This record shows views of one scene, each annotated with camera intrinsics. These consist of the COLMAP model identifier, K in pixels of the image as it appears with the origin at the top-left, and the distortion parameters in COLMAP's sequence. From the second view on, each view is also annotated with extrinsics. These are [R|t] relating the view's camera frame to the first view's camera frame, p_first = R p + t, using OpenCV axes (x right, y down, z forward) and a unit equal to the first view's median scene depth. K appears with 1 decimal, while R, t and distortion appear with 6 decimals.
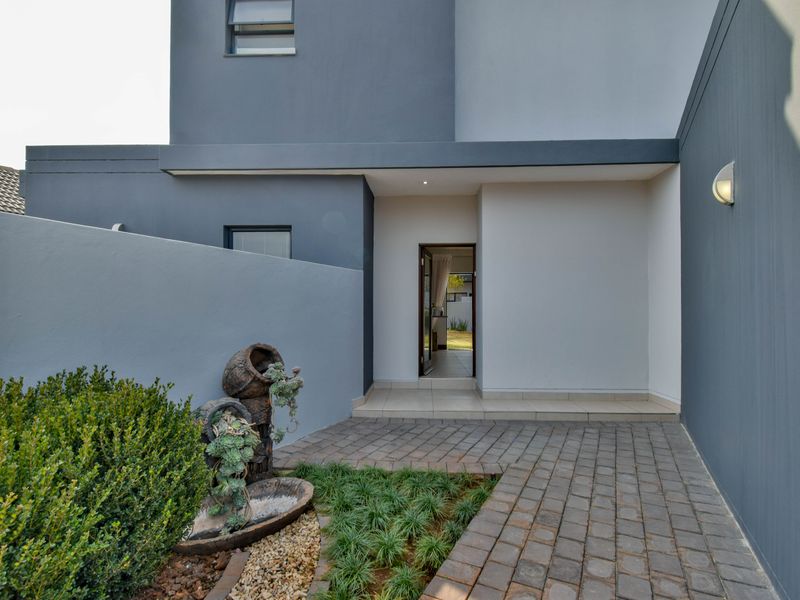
lens RADIAL K [[410.6, 0, 396.8], [0, 410.6, 306.2], [0, 0, 1]] dist [0.002889, 0.000511]
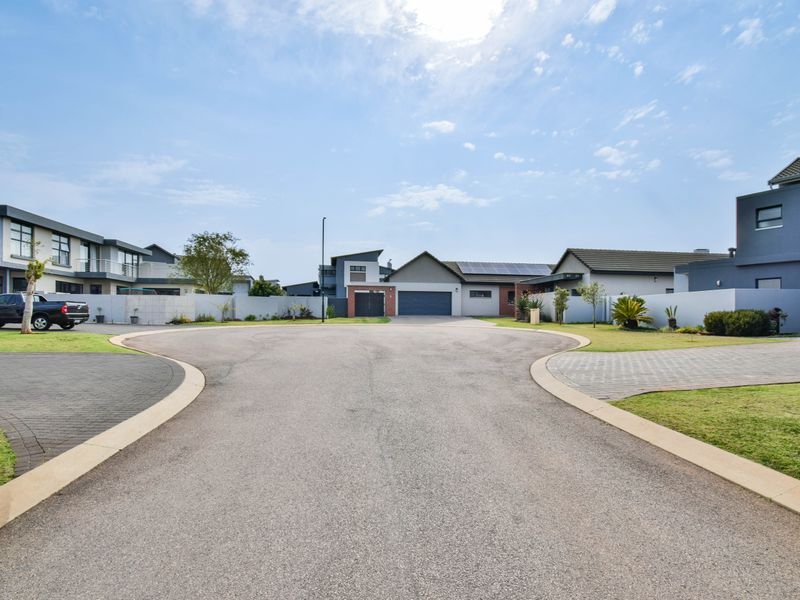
lens RADIAL K [[410.6, 0, 396.8], [0, 410.6, 306.2], [0, 0, 1]] dist [0.002889, 0.000511]
pose [[0.549204, -0.027711, -0.835229, 0.812132], [0.008283, 0.999581, -0.027717, 0.106348], [0.835647, 0.008304, 0.549204, -3.452728]]
